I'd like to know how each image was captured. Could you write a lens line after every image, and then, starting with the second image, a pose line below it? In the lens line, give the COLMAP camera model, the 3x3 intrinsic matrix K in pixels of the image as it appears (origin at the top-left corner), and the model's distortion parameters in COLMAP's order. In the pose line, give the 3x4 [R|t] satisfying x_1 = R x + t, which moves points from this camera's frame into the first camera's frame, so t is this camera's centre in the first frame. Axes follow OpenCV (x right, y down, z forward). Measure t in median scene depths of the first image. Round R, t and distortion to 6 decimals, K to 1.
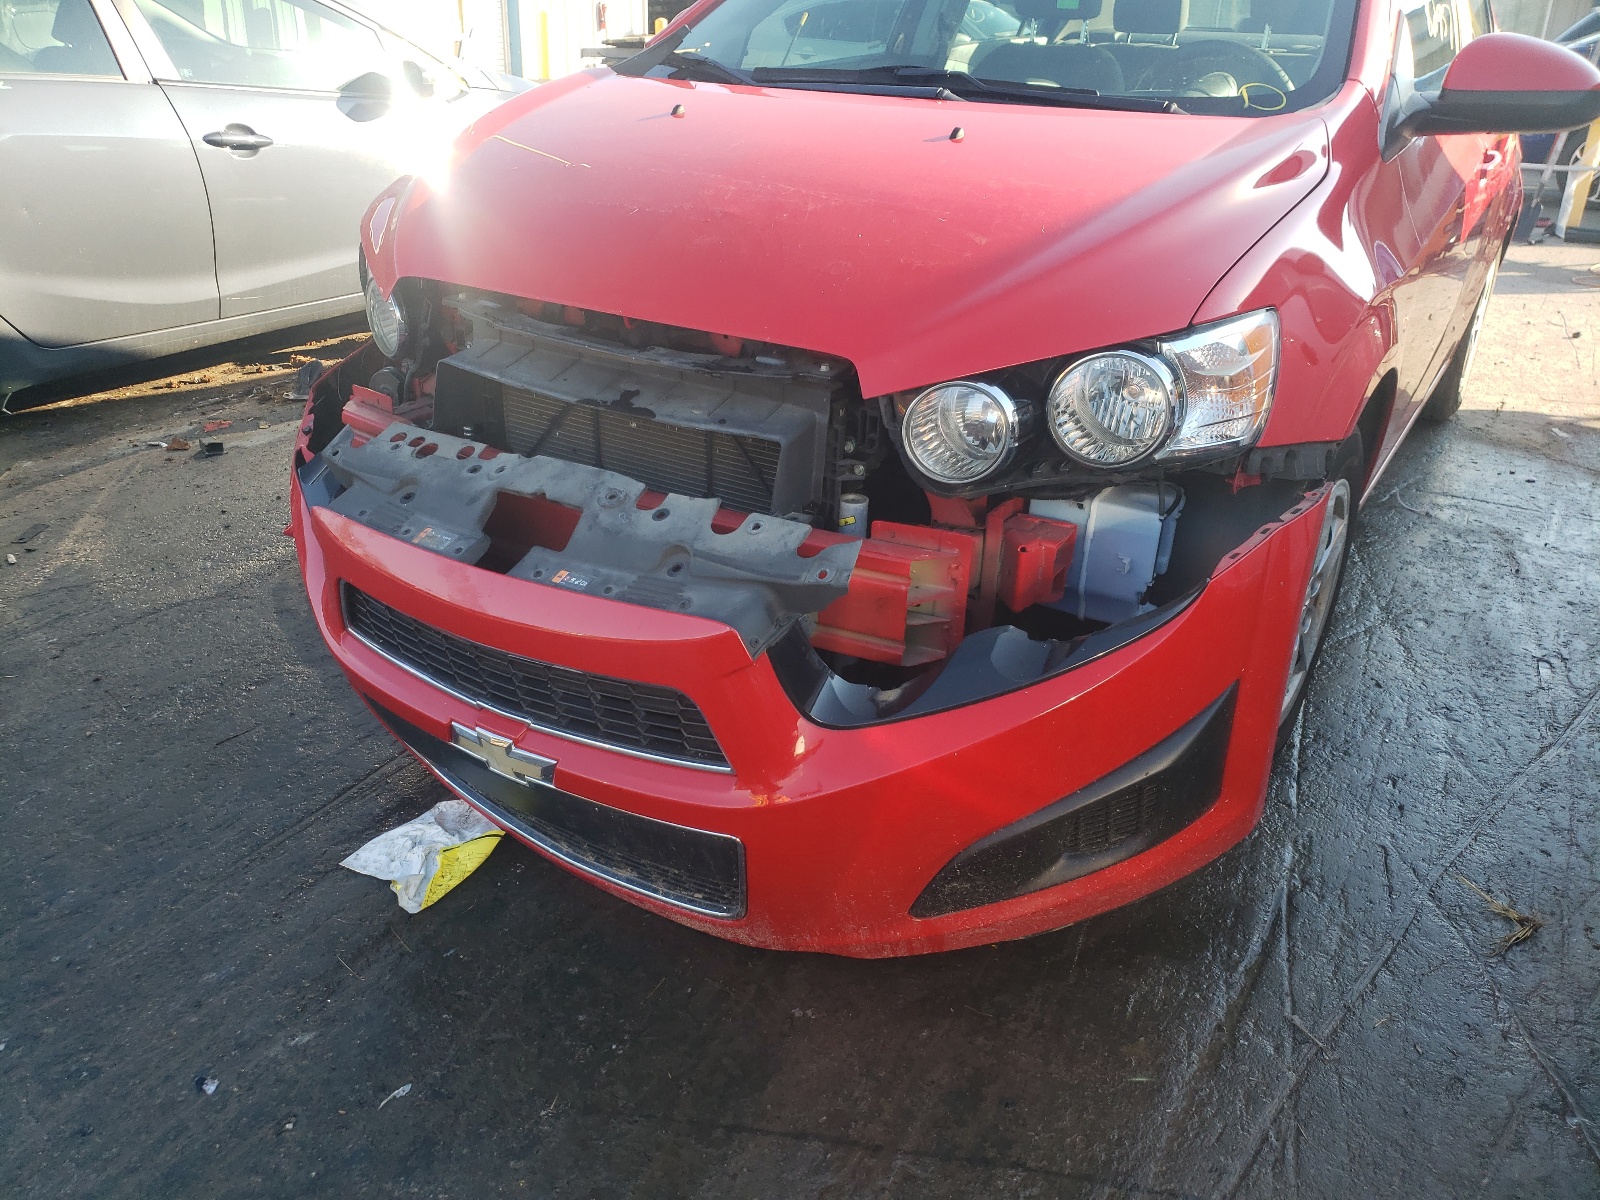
lens RADIAL K [[1230.0, 0, 791.9], [0, 1230.0, 606.1], [0, 0, 1]] dist [0.038776, -0.022068]
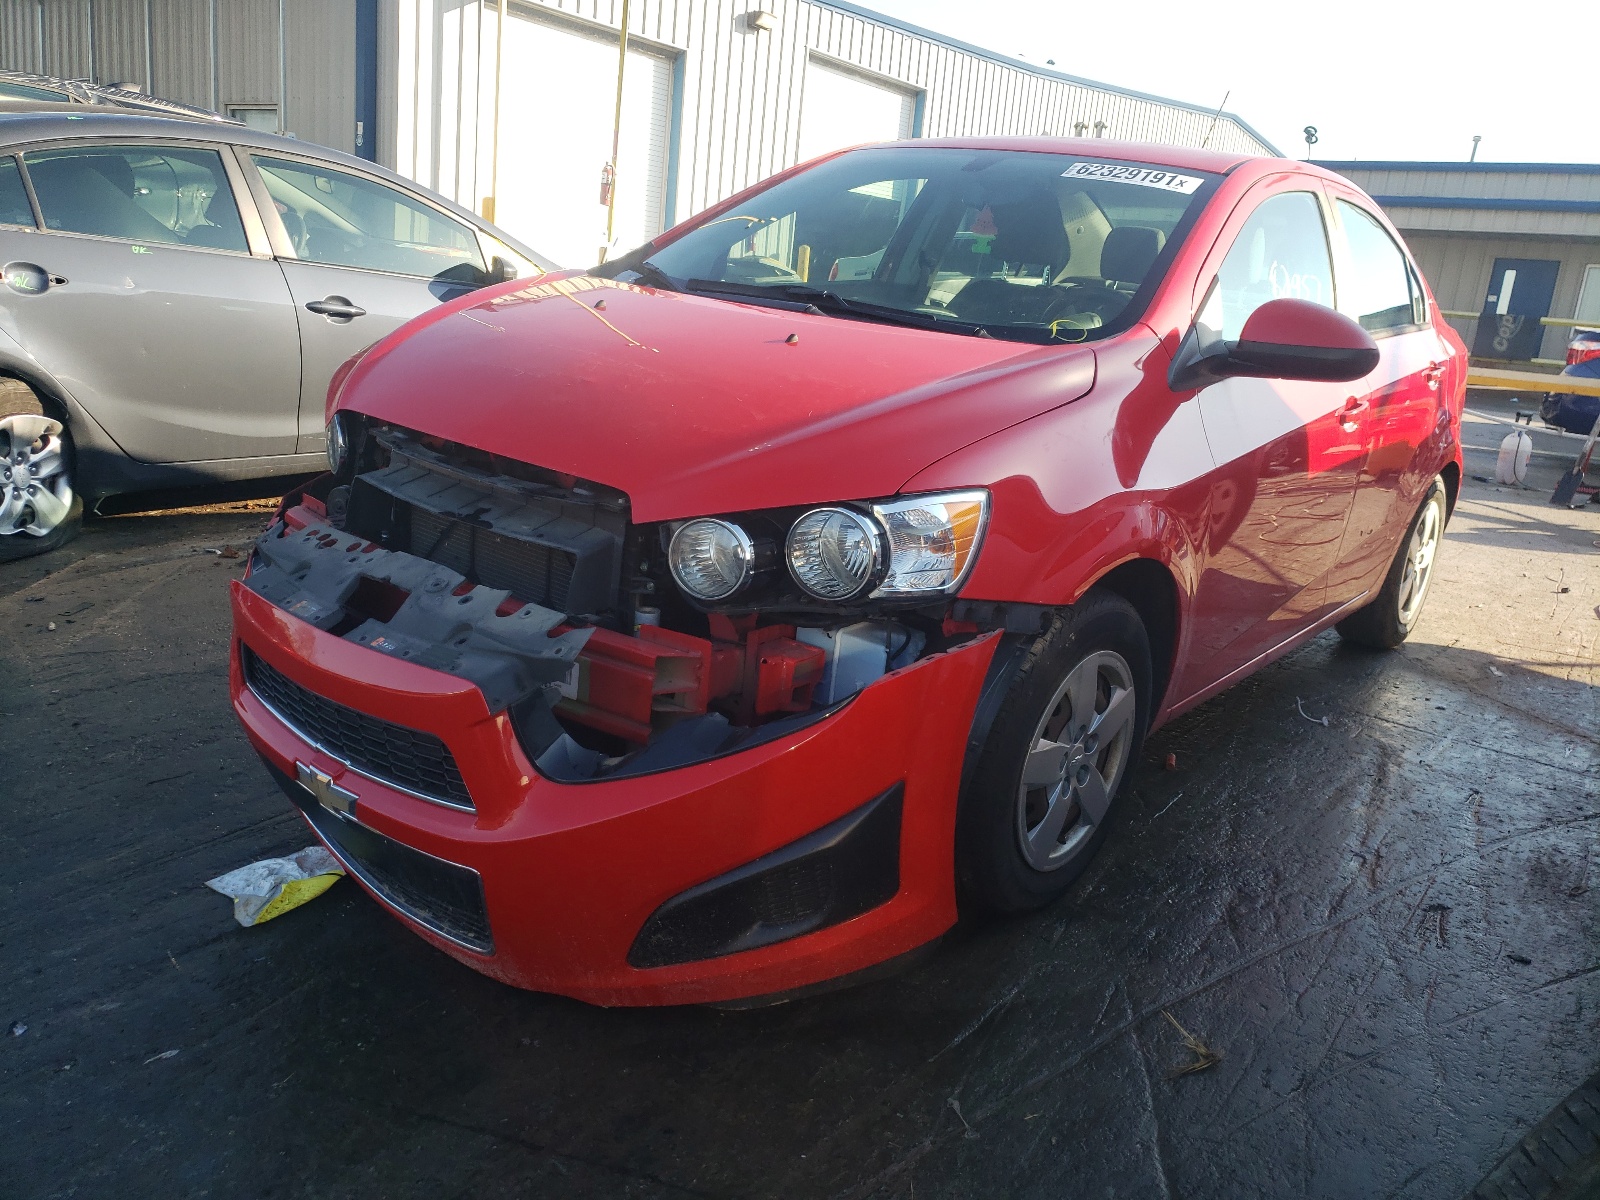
lens RADIAL K [[1230.0, 0, 813.4], [0, 1230.0, 592.5], [0, 0, 1]] dist [0.038776, -0.022068]
pose [[0.991212, 0.098002, -0.088853, 0.319548], [-0.111709, 0.979877, -0.165415, 0.076851], [0.070854, 0.173887, 0.982213, -0.180322]]
